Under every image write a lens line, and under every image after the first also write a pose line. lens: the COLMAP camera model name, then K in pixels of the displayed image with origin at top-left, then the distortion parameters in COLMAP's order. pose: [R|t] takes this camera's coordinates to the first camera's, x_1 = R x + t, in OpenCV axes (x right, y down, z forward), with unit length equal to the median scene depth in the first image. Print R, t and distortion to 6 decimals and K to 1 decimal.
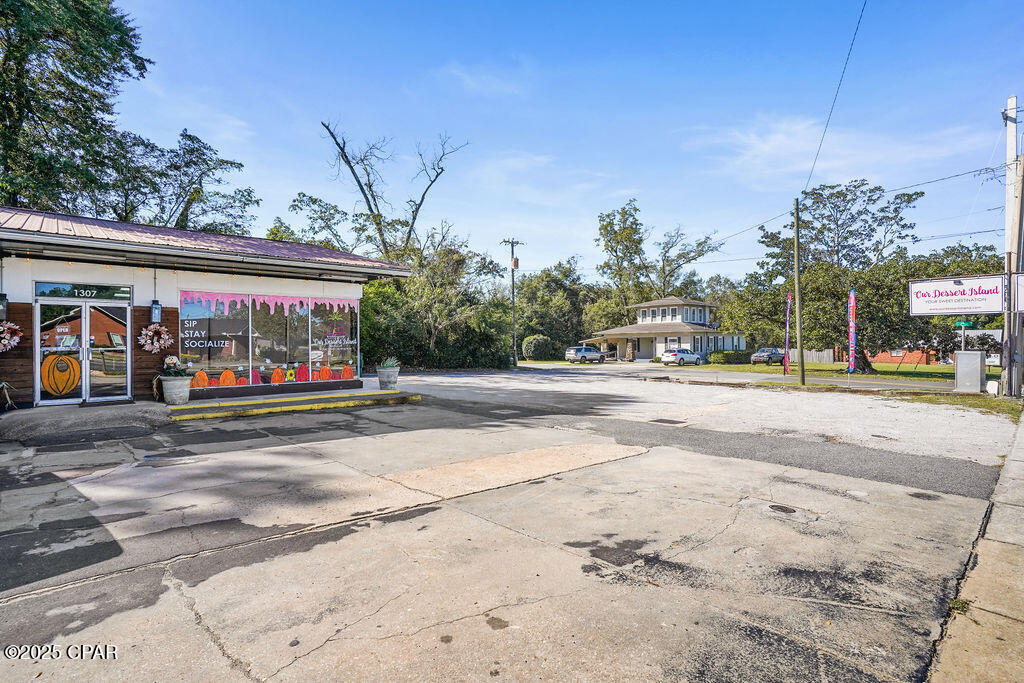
lens RADIAL K [[505.9, 0, 512.0], [0, 505.9, 341.5], [0, 0, 1]] dist [-0.067797, 0.038369]
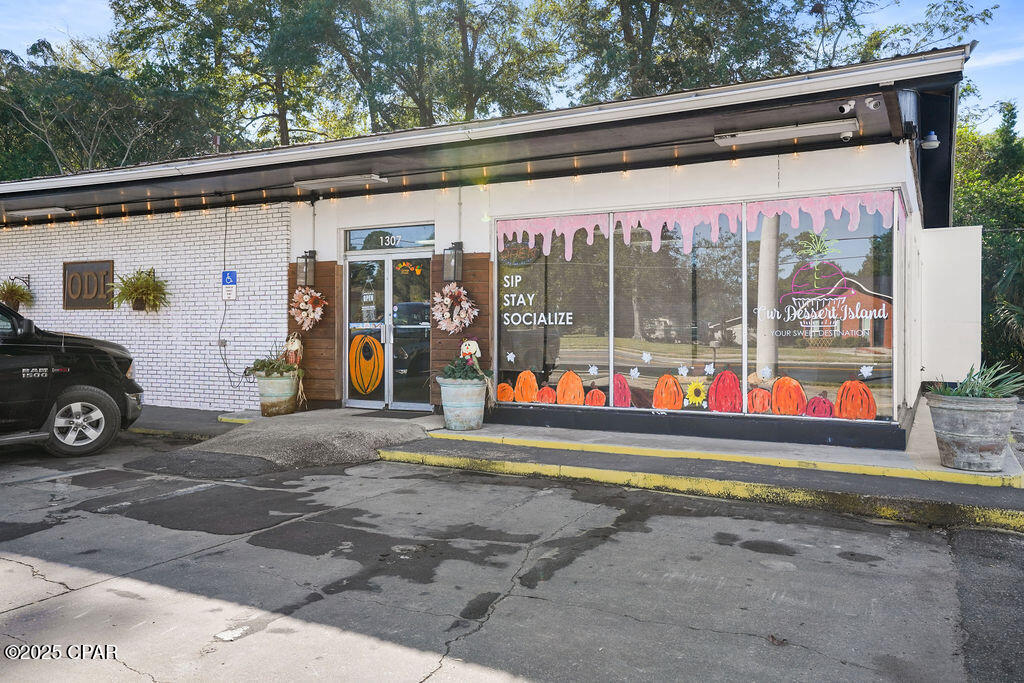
lens RADIAL K [[797.8, 0, 506.2], [0, 797.8, 326.3], [0, 0, 1]] dist [0.068193, 0.006073]
pose [[0.325966, 0.005493, -0.945366, 0.077021], [0.000140, 0.999983, 0.005858, 0.003768], [0.945381, -0.002042, 0.325960, 0.338832]]
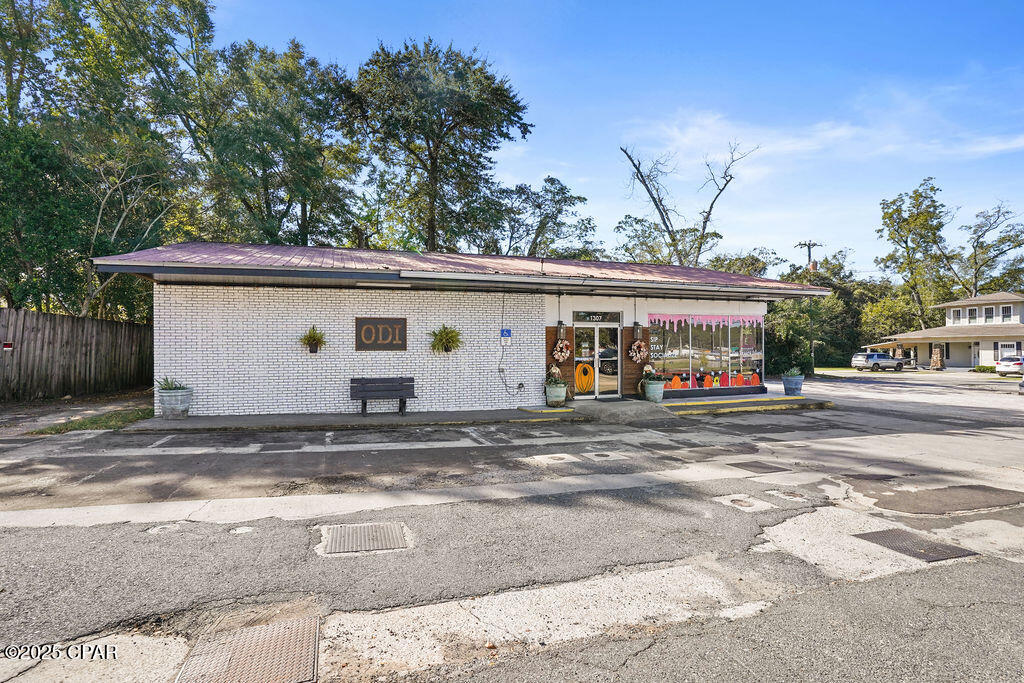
lens RADIAL K [[509.2, 0, 511.2], [0, 509.2, 345.1], [0, 0, 1]] dist [-0.062630, 0.037623]
pose [[0.914752, 0.001917, -0.404012, -0.218083], [-0.001007, 0.999996, 0.002466, -0.011549], [0.404015, -0.001849, 0.914750, -0.162496]]
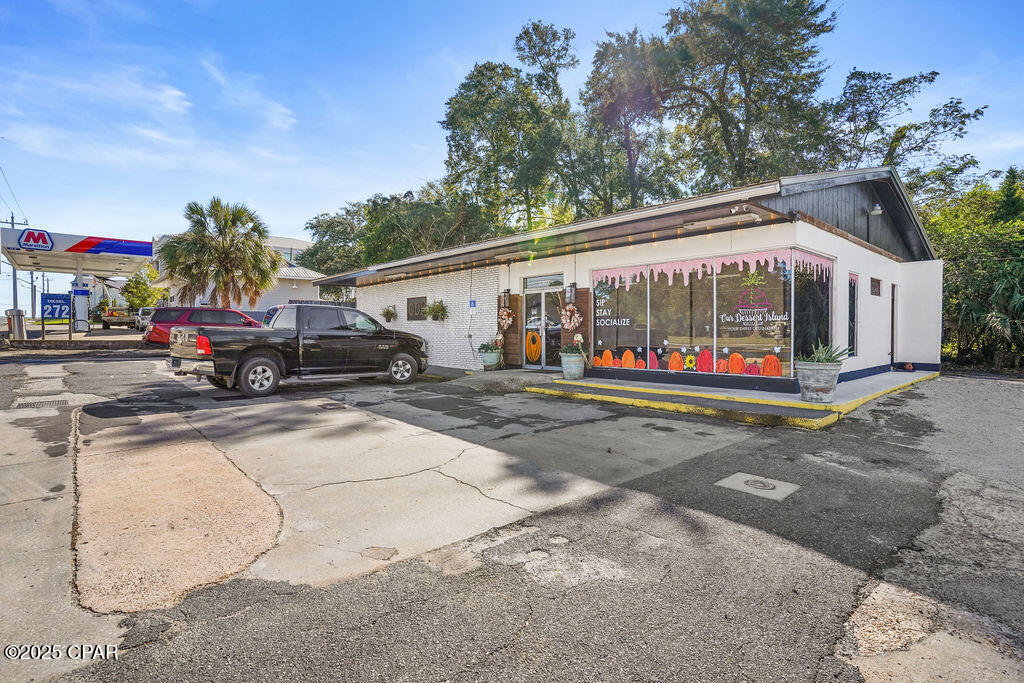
lens RADIAL K [[505.9, 0, 512.0], [0, 505.9, 341.5], [0, 0, 1]] dist [-0.067797, 0.038369]
pose [[-0.013924, 0.026471, -0.999553, 0.181507], [0.005838, 0.999635, 0.026392, 0.007342], [0.999886, -0.005468, -0.014074, 0.396149]]
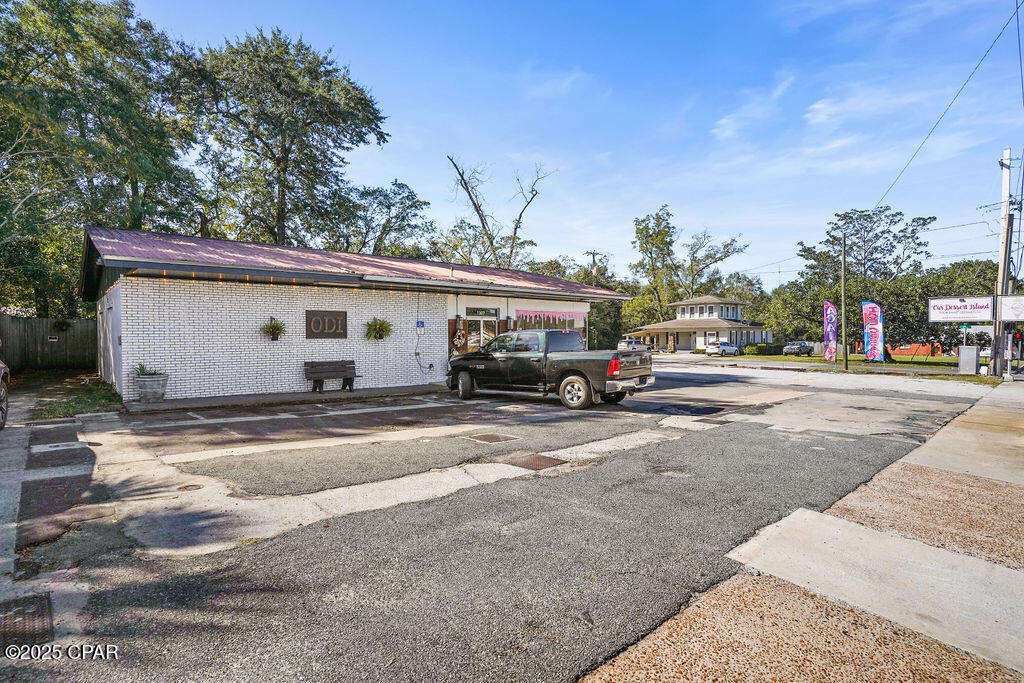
lens RADIAL K [[509.2, 0, 511.2], [0, 509.2, 345.1], [0, 0, 1]] dist [-0.062630, 0.037623]
pose [[0.999994, 0.002494, 0.002536, -0.324082], [-0.002556, 0.999692, 0.024679, -0.012190], [-0.002474, -0.024686, 0.999692, -0.352530]]
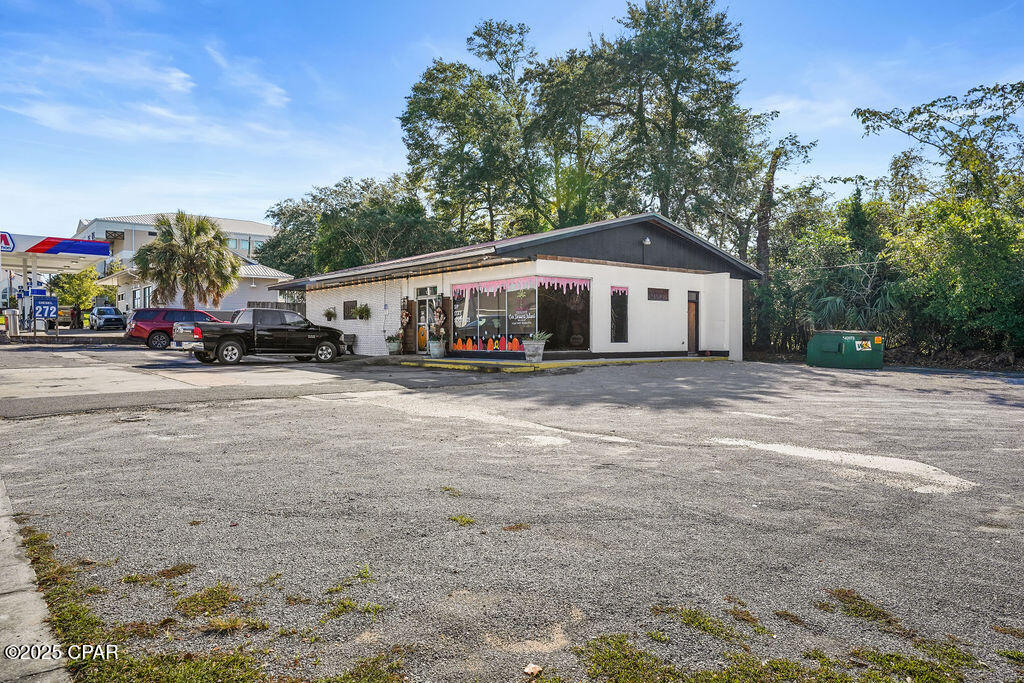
lens RADIAL K [[678.6, 0, 512.0], [0, 678.6, 341.5], [0, 0, 1]] dist [0.035638, 0.001462]
pose [[-0.063918, 0.015165, -0.997840, 0.660553], [0.007110, 0.999866, 0.014740, 0.019102], [0.997930, -0.006153, -0.064018, 0.617254]]
